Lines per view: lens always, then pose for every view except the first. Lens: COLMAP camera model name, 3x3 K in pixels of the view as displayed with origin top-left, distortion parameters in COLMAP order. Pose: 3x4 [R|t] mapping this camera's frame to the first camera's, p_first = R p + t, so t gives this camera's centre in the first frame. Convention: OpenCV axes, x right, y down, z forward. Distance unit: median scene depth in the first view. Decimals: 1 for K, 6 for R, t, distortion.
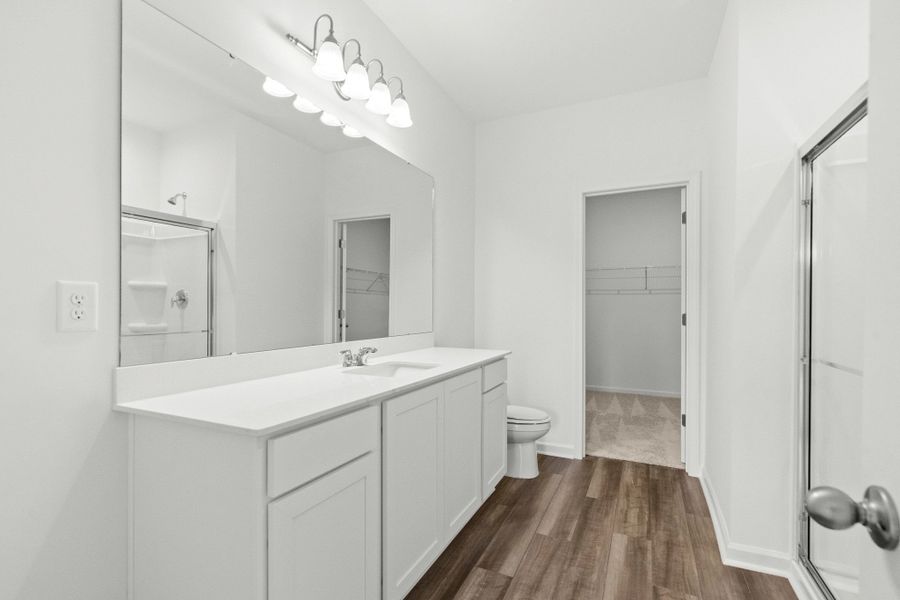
lens RADIAL K [[406.4, 0, 446.1], [0, 406.4, 305.9], [0, 0, 1]] dist [-0.000964, 0.000307]
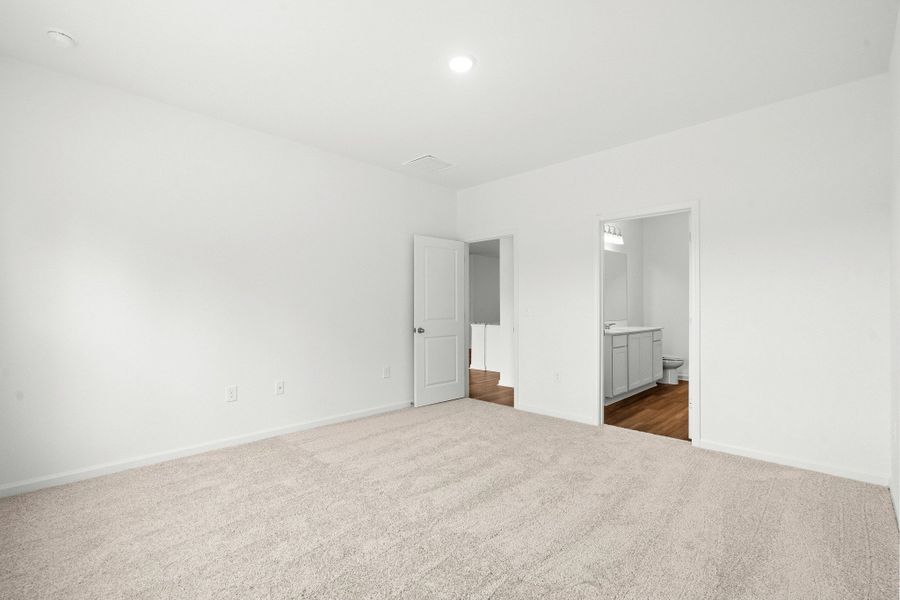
lens RADIAL K [[406.4, 0, 446.1], [0, 406.4, 305.9], [0, 0, 1]] dist [-0.000964, 0.000307]
pose [[0.946174, -0.007612, -0.323570, -0.260814], [0.007433, 0.999971, -0.001788, -0.020380], [0.323574, -0.000713, 0.946203, -1.568303]]
